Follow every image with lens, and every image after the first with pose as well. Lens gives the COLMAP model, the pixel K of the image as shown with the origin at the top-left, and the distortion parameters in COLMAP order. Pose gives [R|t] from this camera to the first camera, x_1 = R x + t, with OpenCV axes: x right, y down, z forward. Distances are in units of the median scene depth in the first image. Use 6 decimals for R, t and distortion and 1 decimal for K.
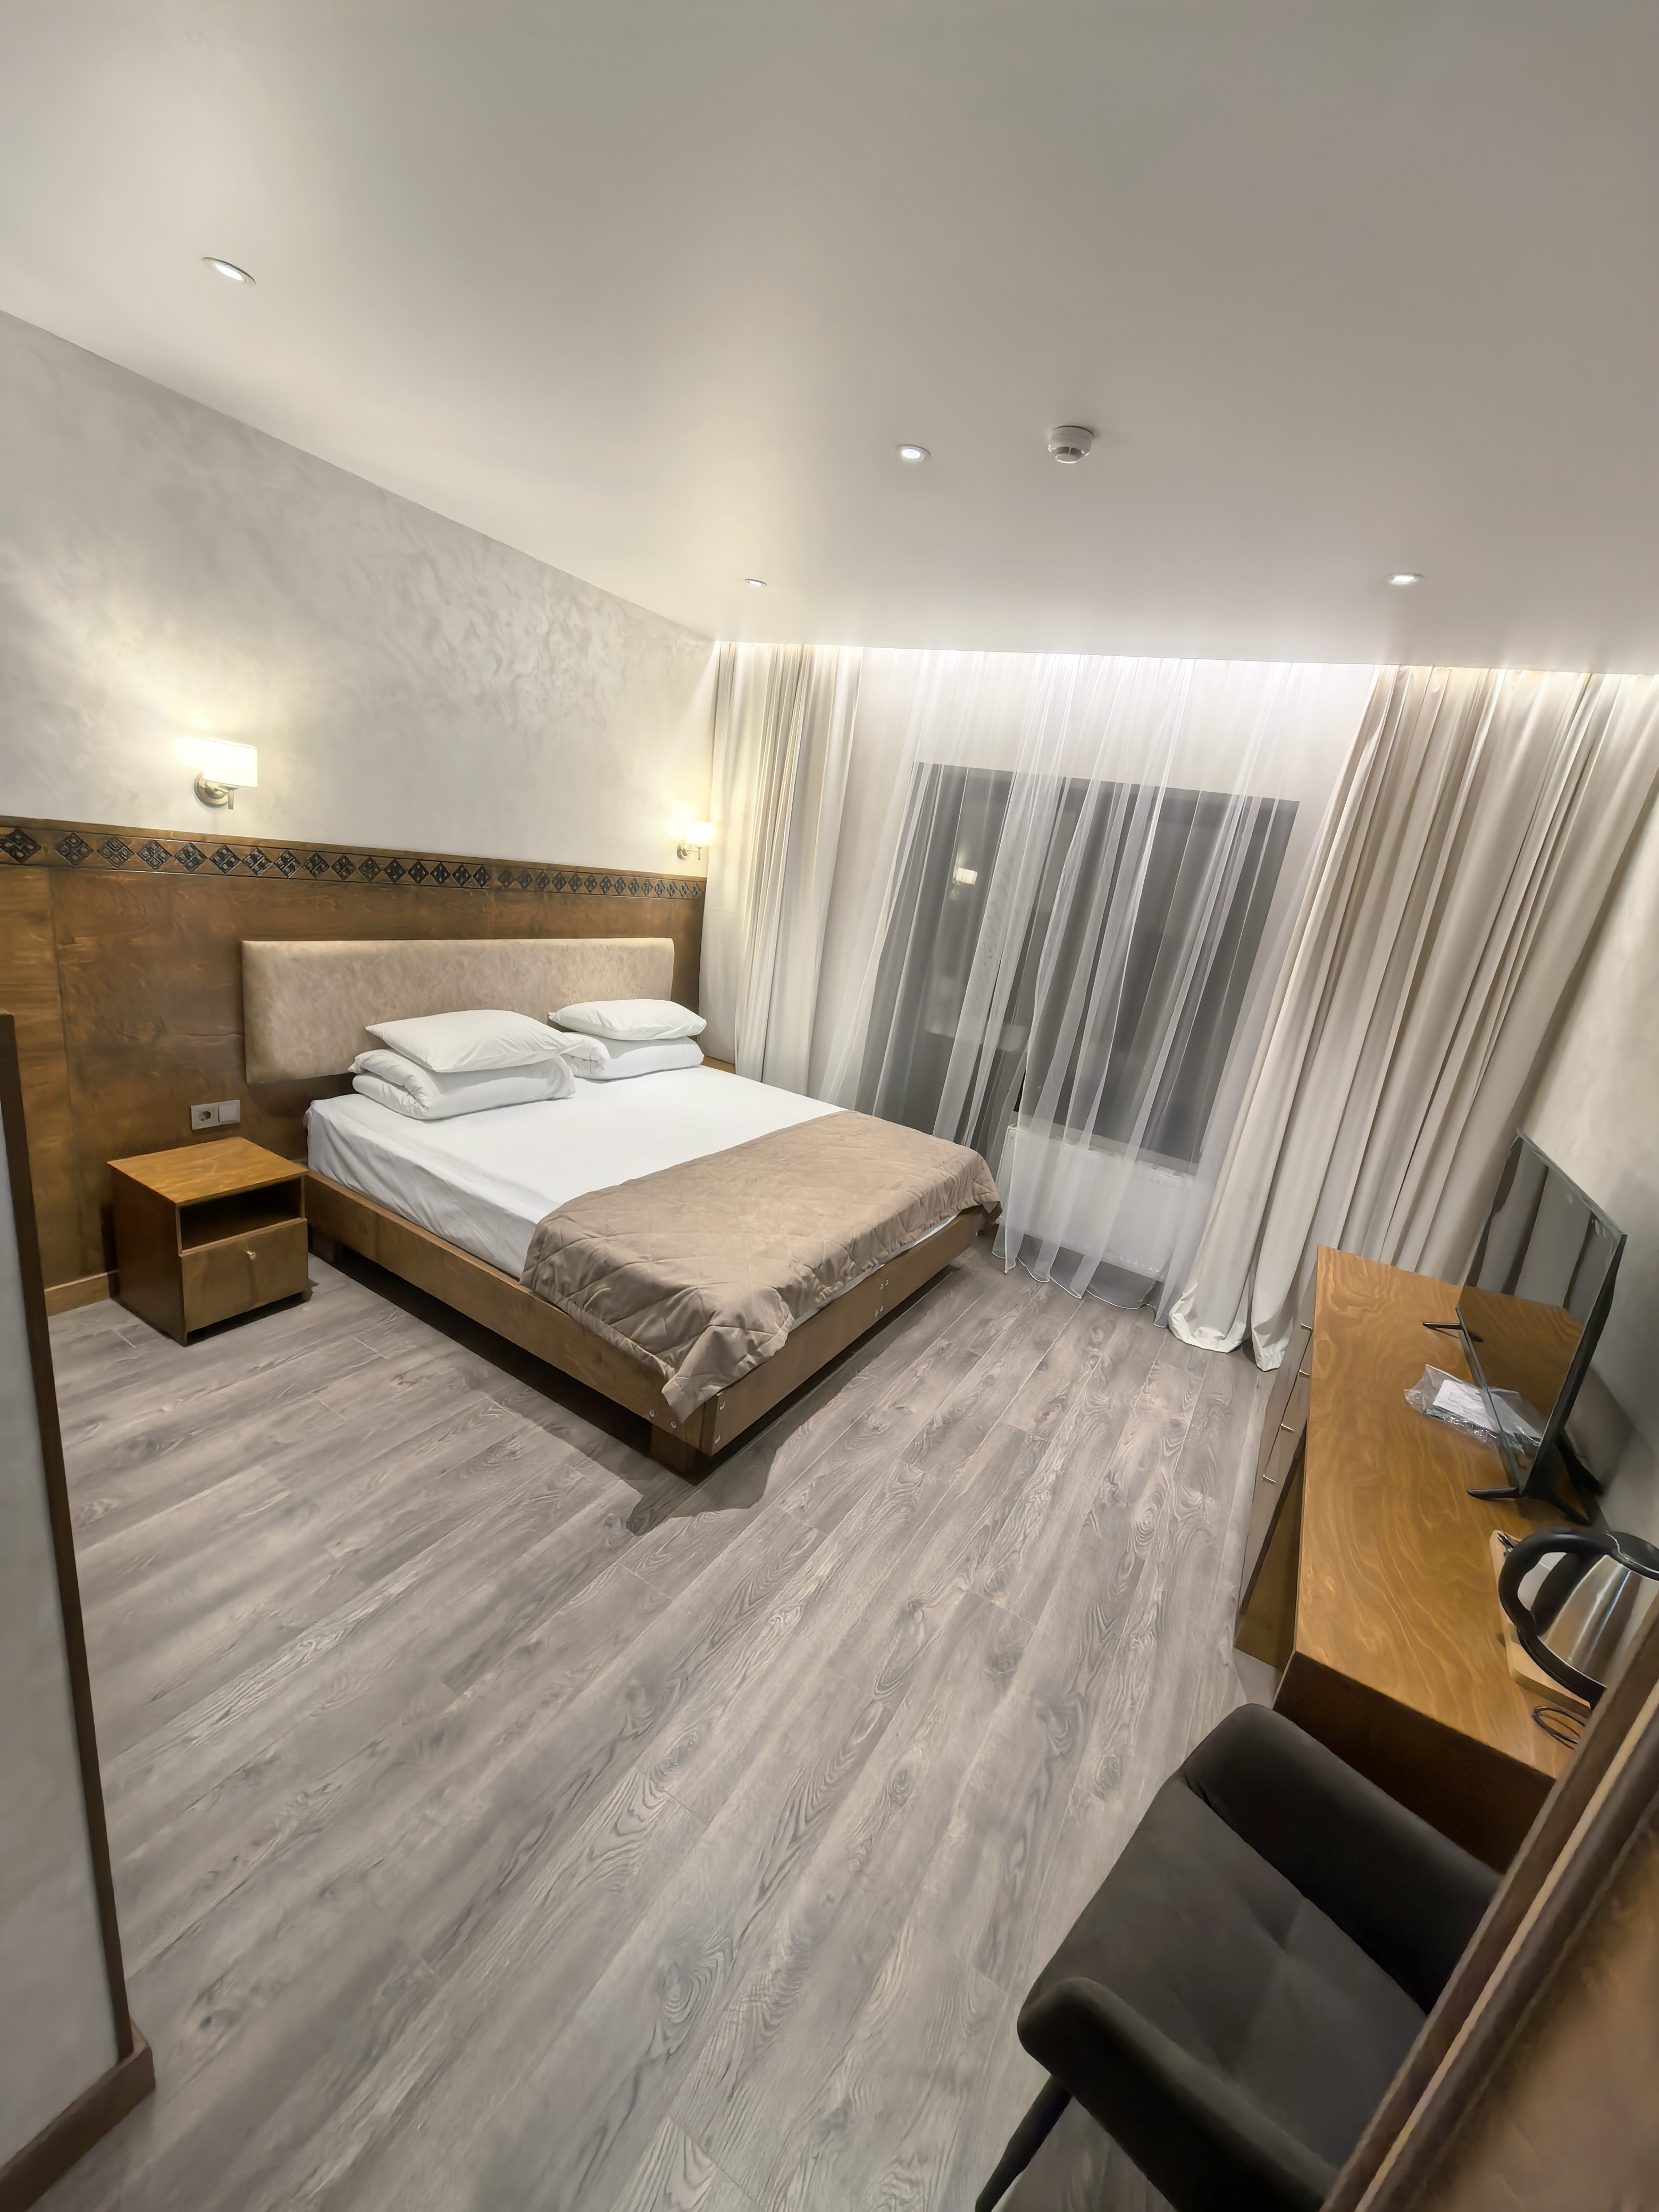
lens RADIAL K [[864.5, 0, 837.9], [0, 864.5, 1087.7], [0, 0, 1]] dist [-0.004957, 0.001750]
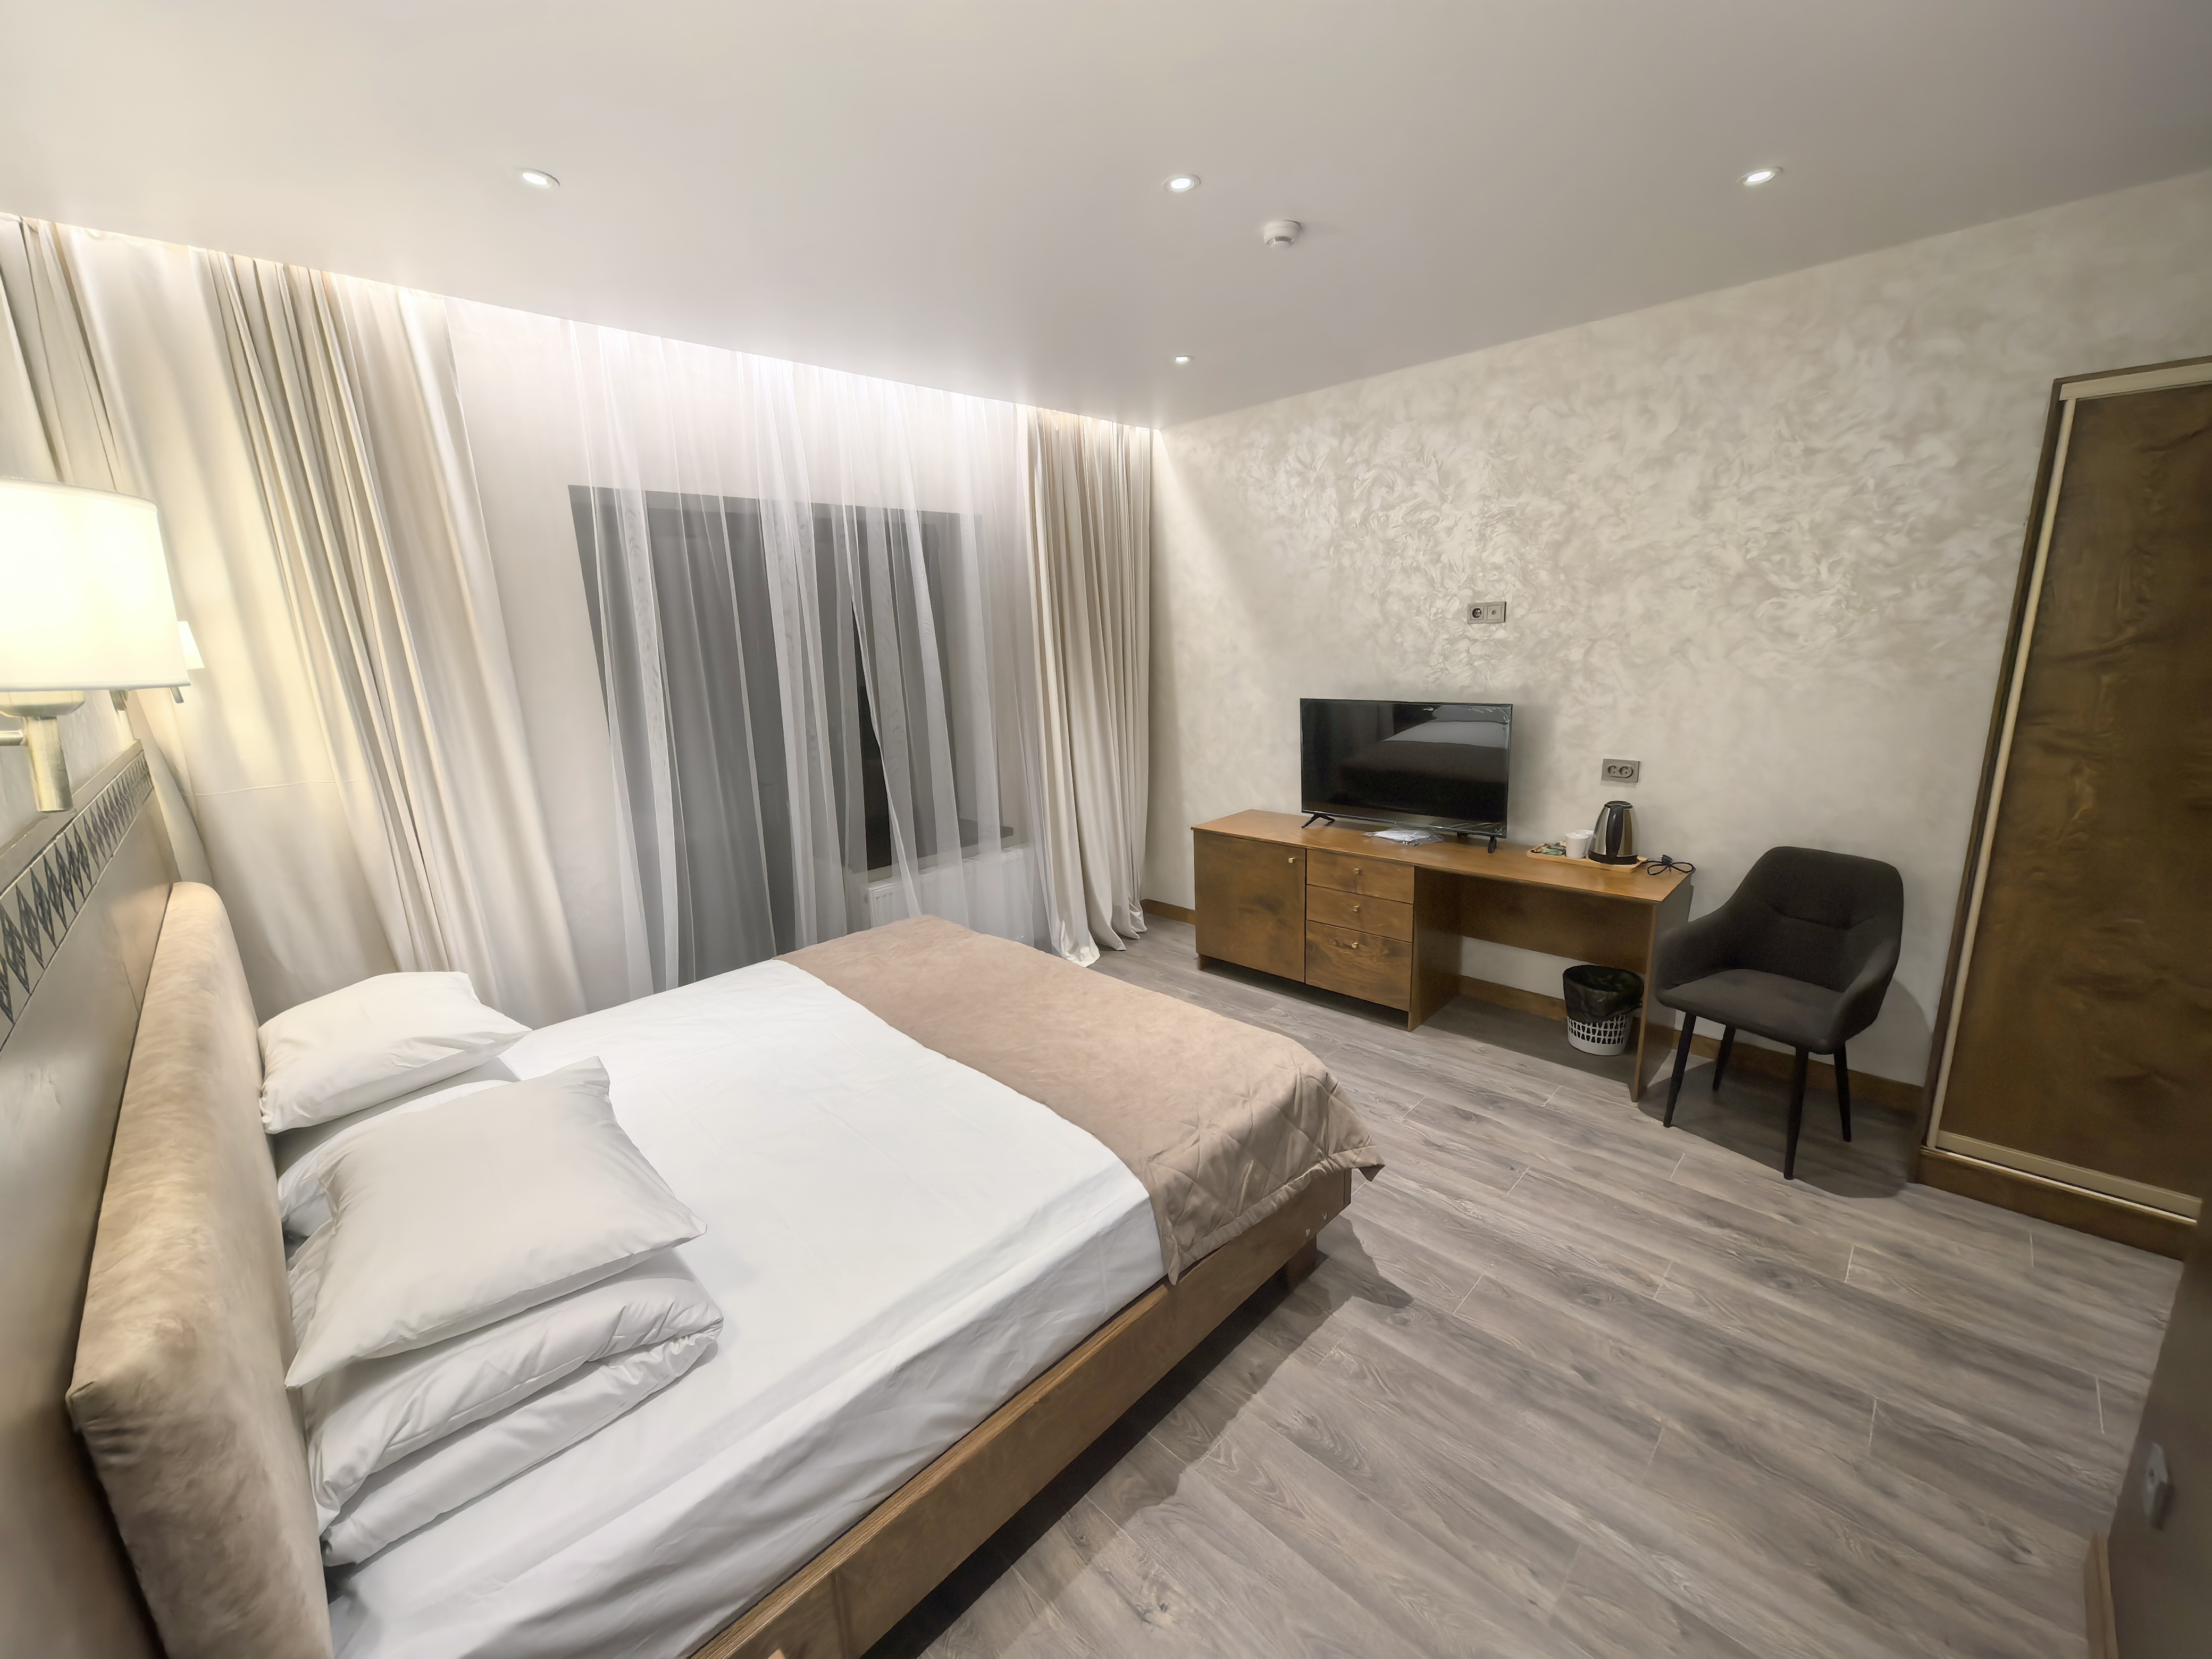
lens RADIAL K [[864.5, 0, 1102.6], [0, 864.5, 820.1], [0, 0, 1]] dist [-0.004957, 0.001750]
pose [[0.250736, -0.363503, 0.897216, -1.037064], [0.336315, 0.901803, 0.271374, -0.364935], [-0.907757, 0.233704, 0.348366, 0.885950]]
